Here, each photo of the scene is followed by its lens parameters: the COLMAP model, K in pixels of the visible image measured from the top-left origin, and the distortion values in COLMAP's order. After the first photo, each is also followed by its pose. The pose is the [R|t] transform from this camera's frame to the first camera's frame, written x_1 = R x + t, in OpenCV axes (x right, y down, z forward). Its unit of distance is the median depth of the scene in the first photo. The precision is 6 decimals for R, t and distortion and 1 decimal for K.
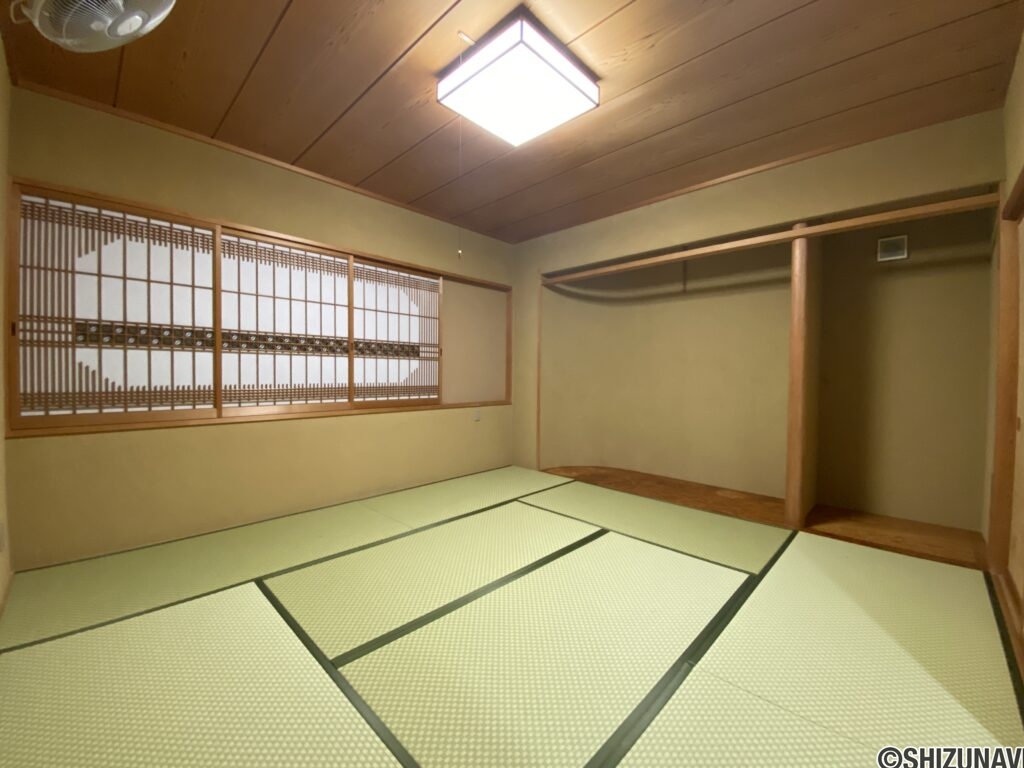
lens RADIAL K [[385.7, 0, 515.1], [0, 385.7, 385.3], [0, 0, 1]] dist [-0.030375, -0.000775]
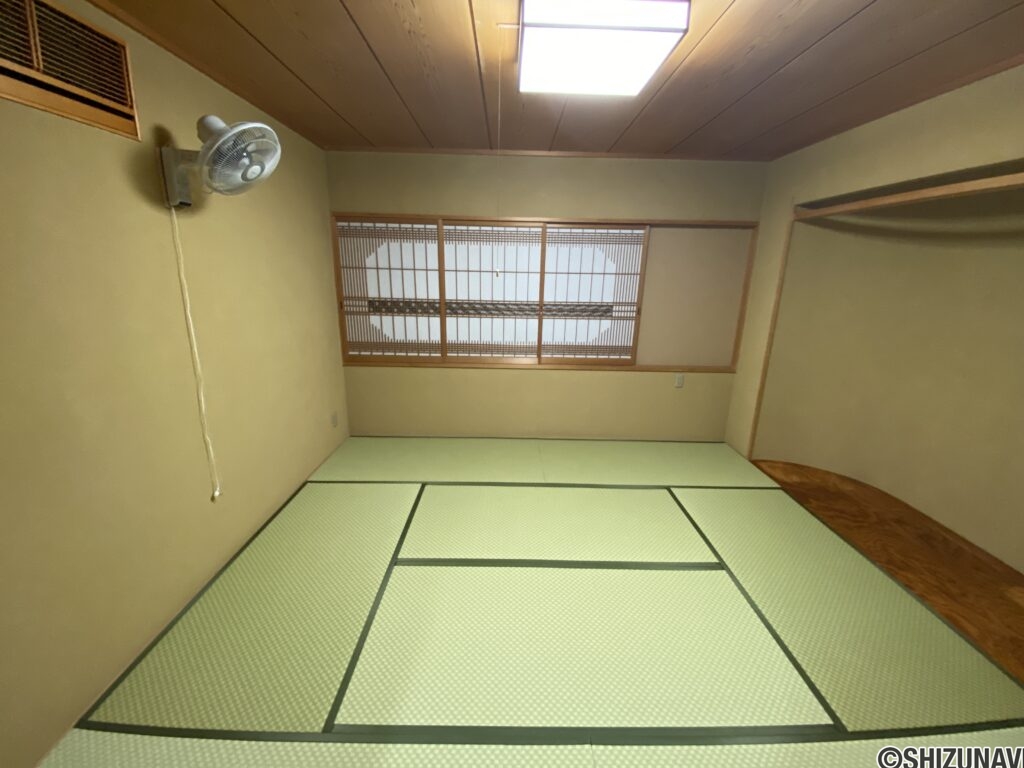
lens RADIAL K [[330.6, 0, 538.9], [0, 330.6, 384.2], [0, 0, 1]] dist [0.007776, -0.000010]
pose [[0.708902, 0.112373, -0.696298, 0.328276], [-0.029148, 0.991051, 0.130266, -0.009671], [0.704705, -0.072050, 0.705833, 0.365330]]
